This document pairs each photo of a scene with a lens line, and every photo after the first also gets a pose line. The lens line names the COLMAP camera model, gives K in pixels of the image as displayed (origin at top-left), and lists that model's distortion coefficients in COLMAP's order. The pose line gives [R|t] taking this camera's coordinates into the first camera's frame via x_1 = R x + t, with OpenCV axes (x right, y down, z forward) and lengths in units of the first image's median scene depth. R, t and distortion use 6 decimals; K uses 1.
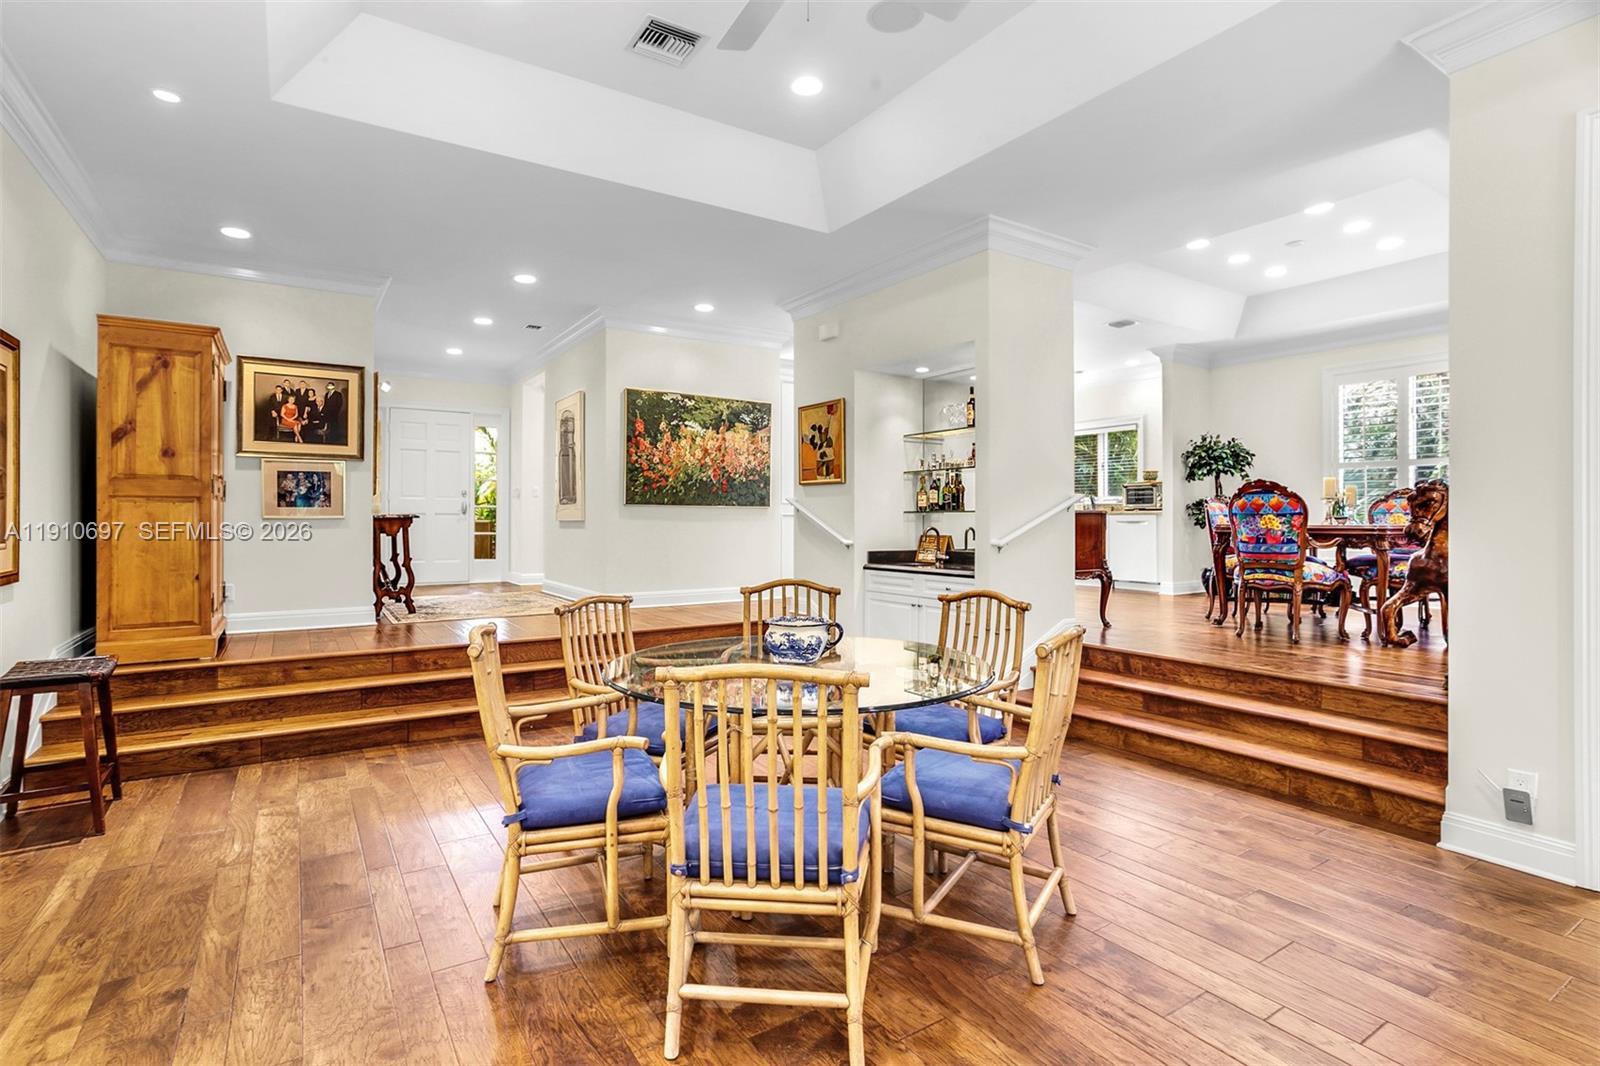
lens RADIAL K [[783.0, 0, 787.6], [0, 783.0, 523.6], [0, 0, 1]] dist [-0.061749, 0.038729]
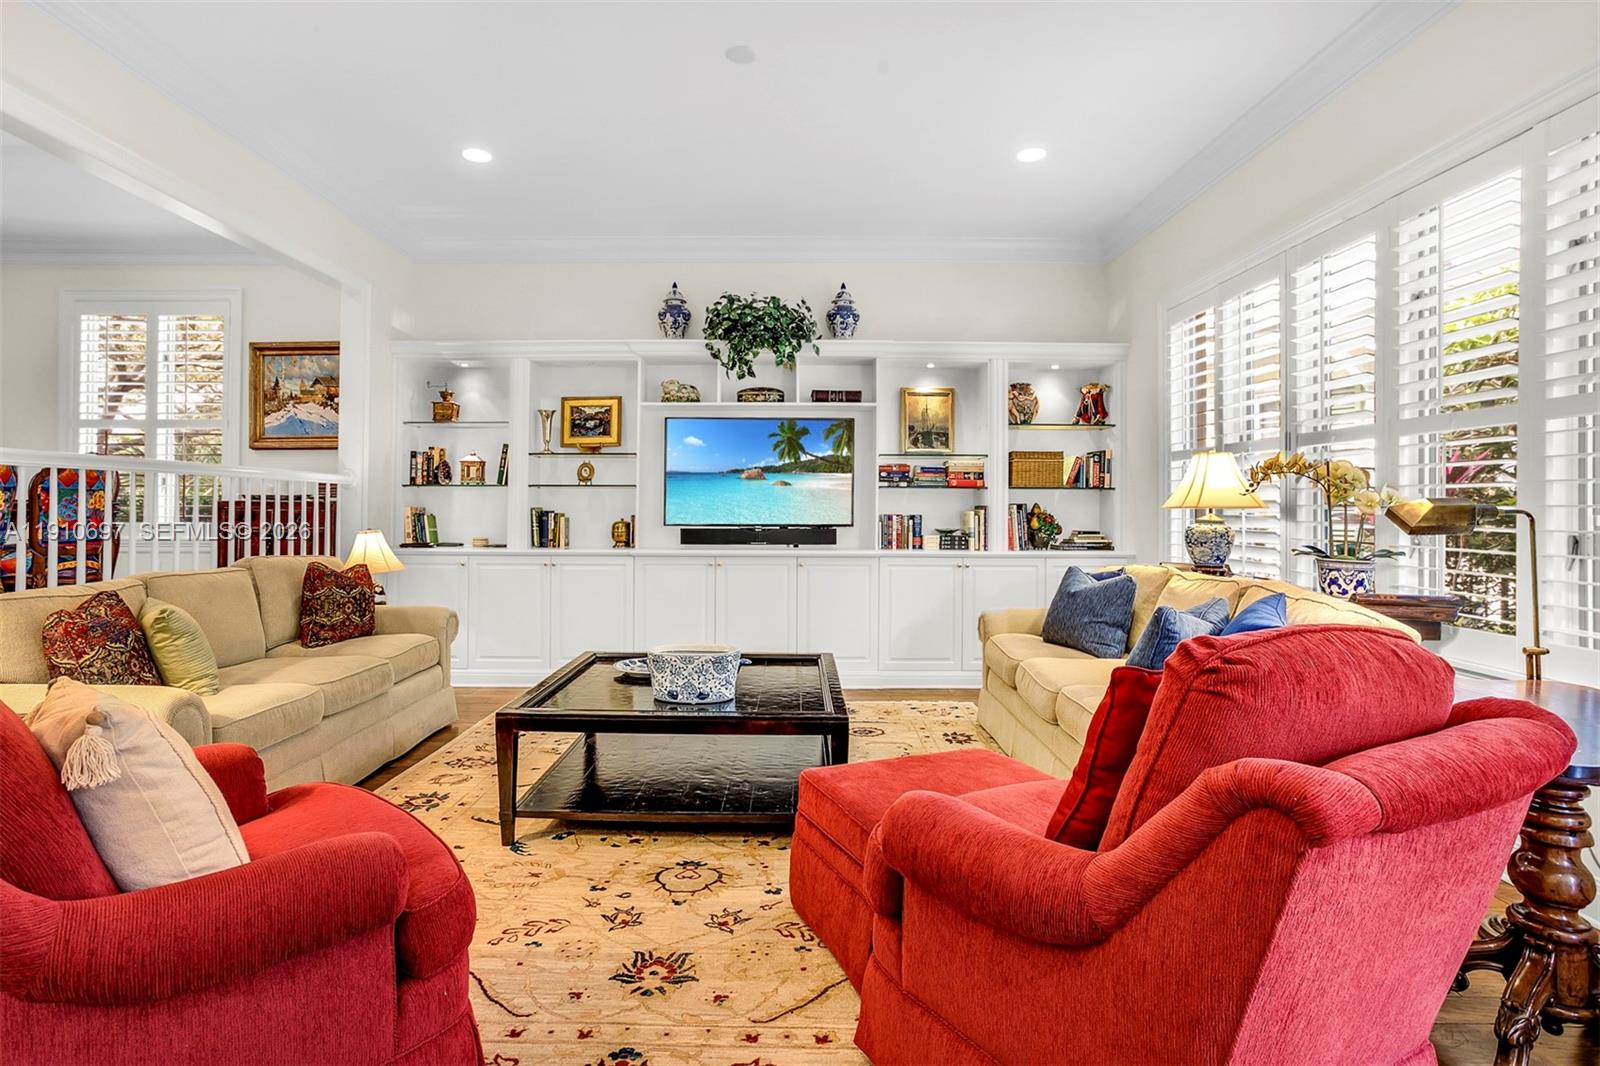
lens RADIAL K [[810.3, 0, 778.9], [0, 810.3, 510.3], [0, 0, 1]] dist [-0.048954, 0.027456]
pose [[0.541614, -0.002924, 0.840622, 0.605773], [0.001693, 0.999996, 0.002387, 0.011095], [-0.840626, 0.000131, 0.541617, 0.020746]]
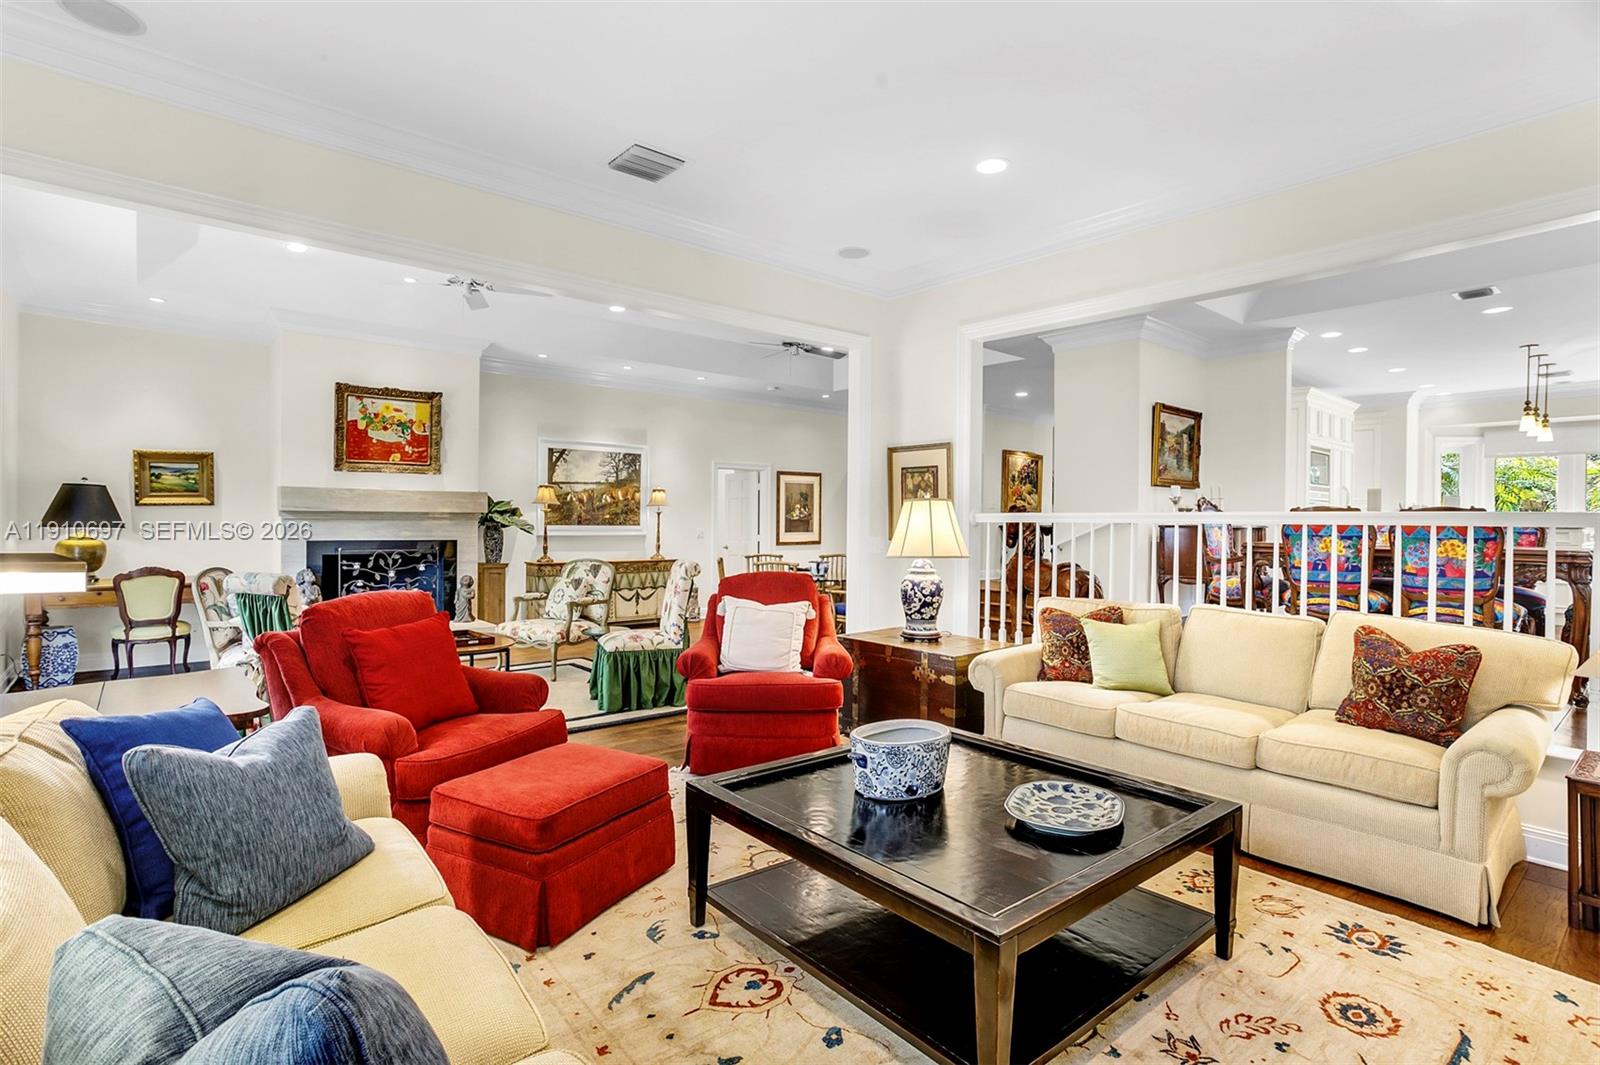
lens RADIAL K [[783.0, 0, 787.6], [0, 783.0, 523.1], [0, 0, 1]] dist [-0.061749, 0.038729]
pose [[0.129365, 0.003315, -0.991591, 1.482741], [-0.015657, 0.999877, 0.001300, -0.012641], [0.991473, 0.015357, 0.129401, 0.244815]]
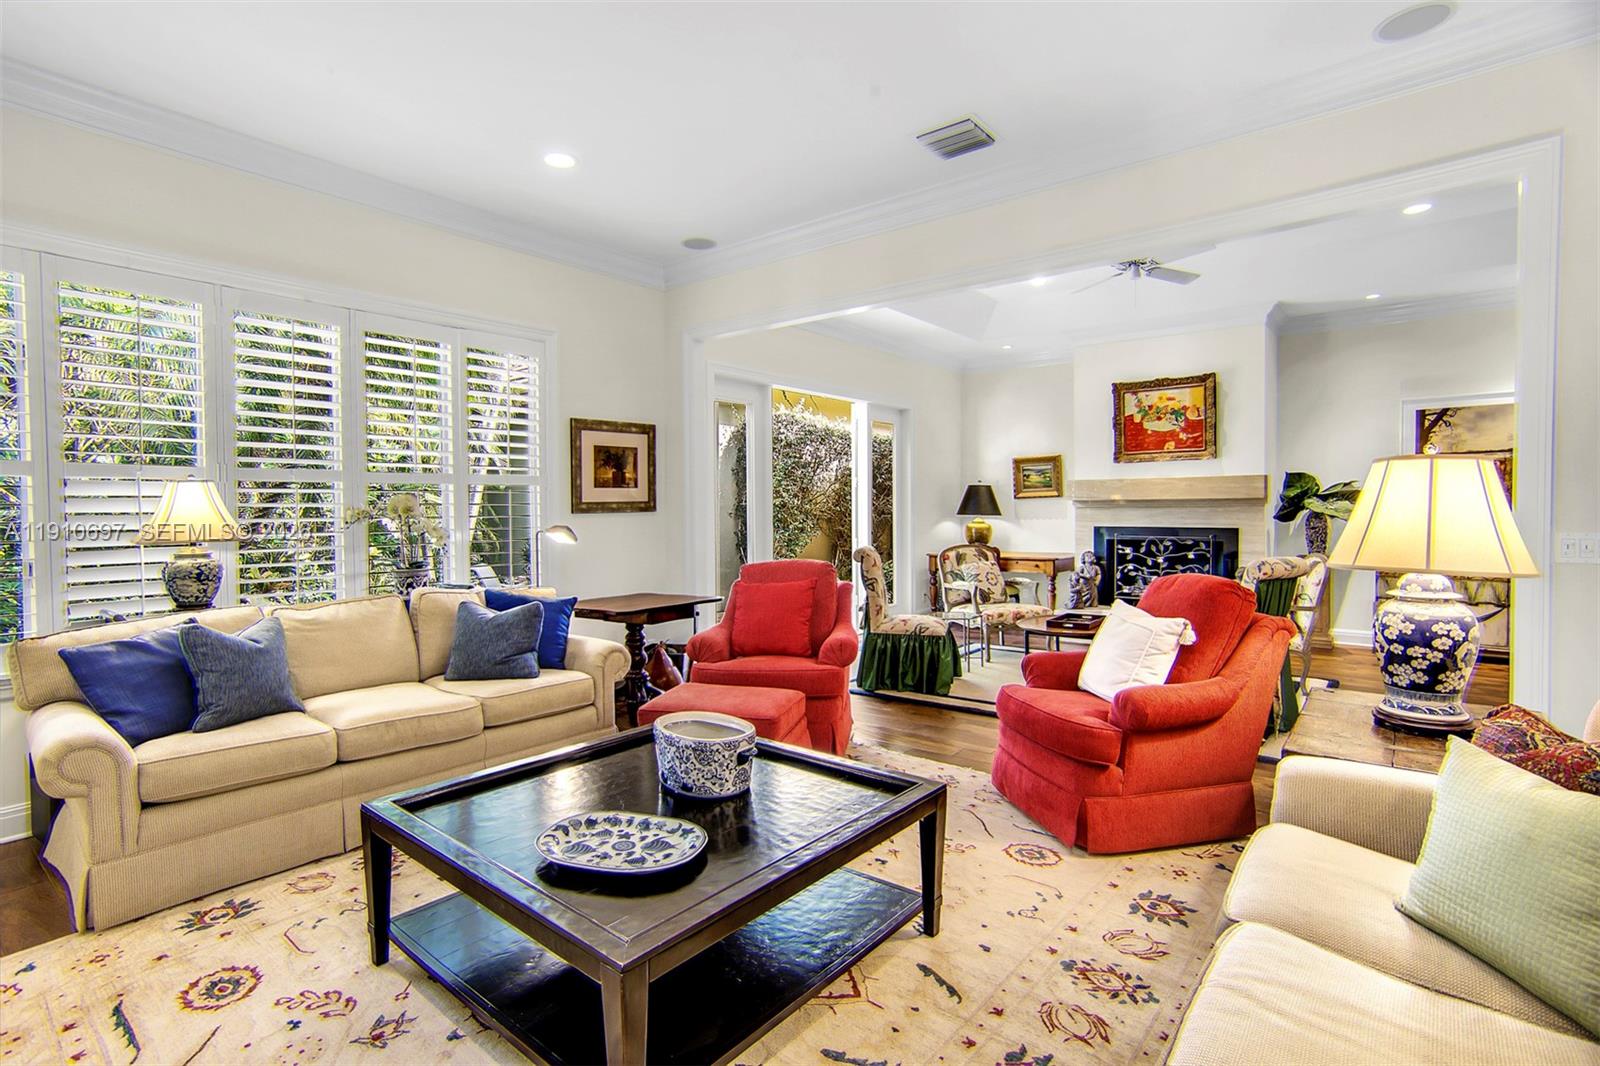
lens RADIAL K [[771.1, 0, 800.0], [0, 771.1, 533.0], [0, 0, 1]] dist [-0.053321, 0.040402]
pose [[-0.948404, 0.016764, -0.316620, 1.122985], [0.004954, 0.999263, 0.038069, -0.014858], [0.317025, 0.034537, -0.947788, 0.795100]]
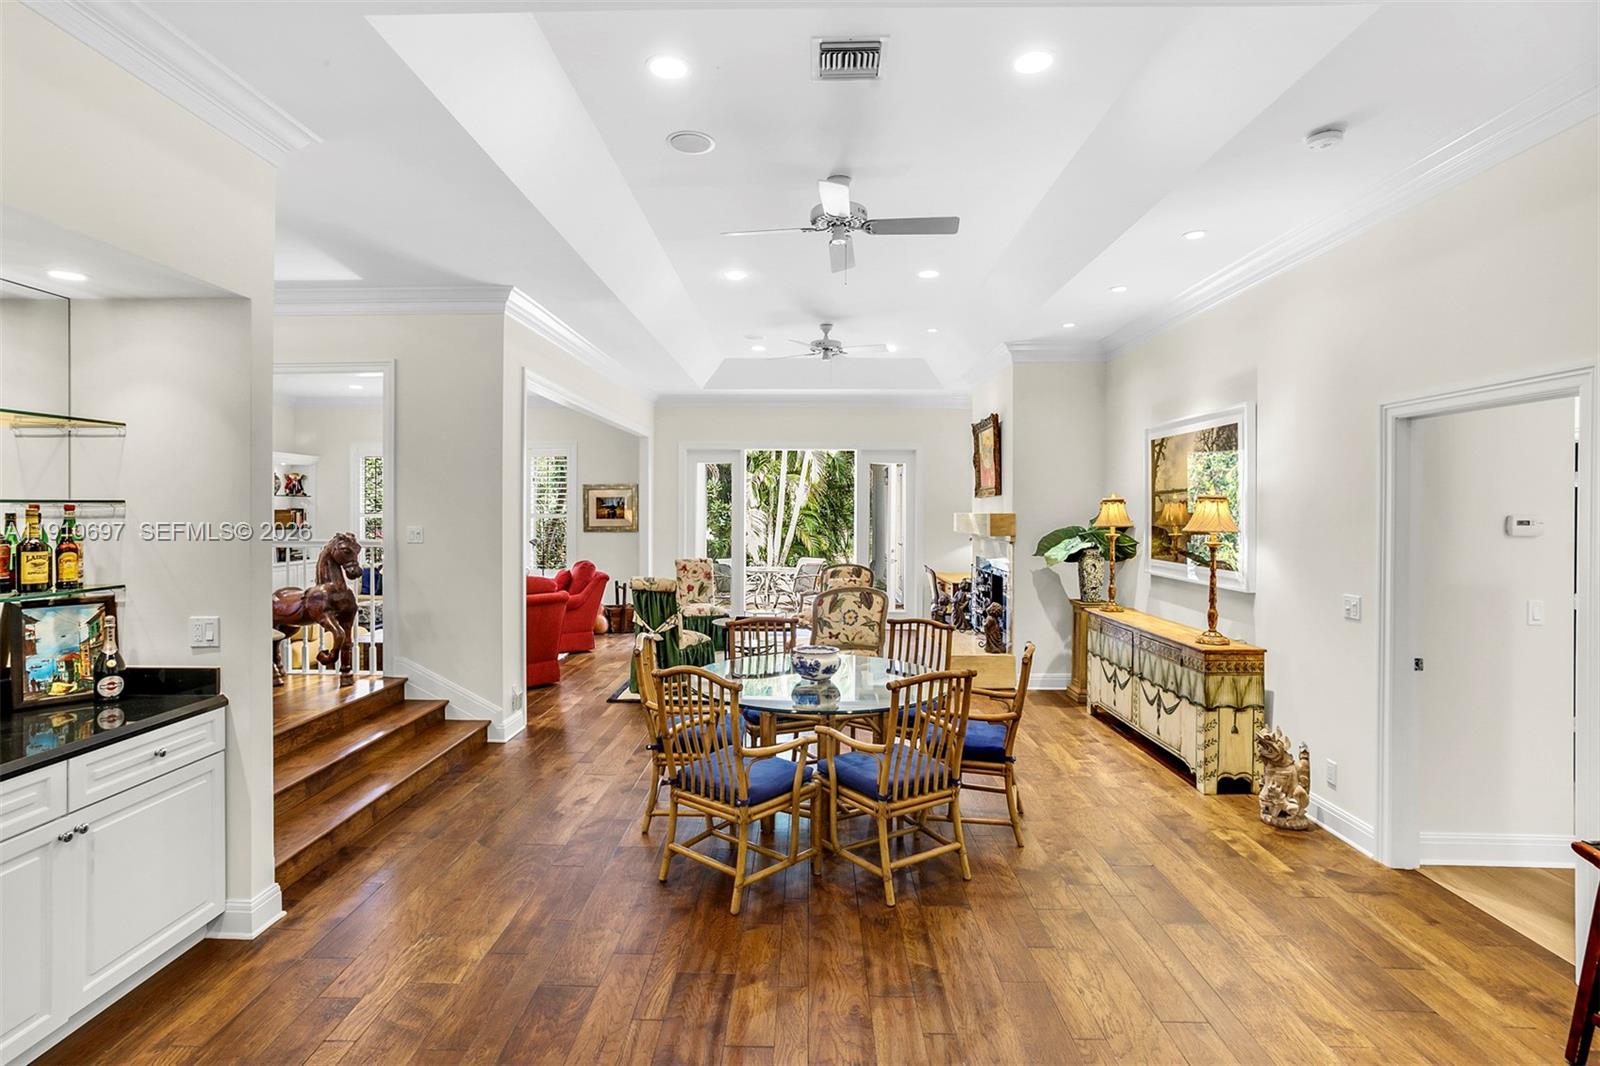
lens RADIAL K [[783.4, 0, 785.3], [0, 783.4, 508.2], [0, 0, 1]] dist [-0.054964, 0.035098]
pose [[-0.824507, -0.003533, 0.565841, -0.376795], [-0.000372, 0.999984, 0.005701, -0.072888], [-0.565852, 0.004490, -0.824495, 1.111999]]
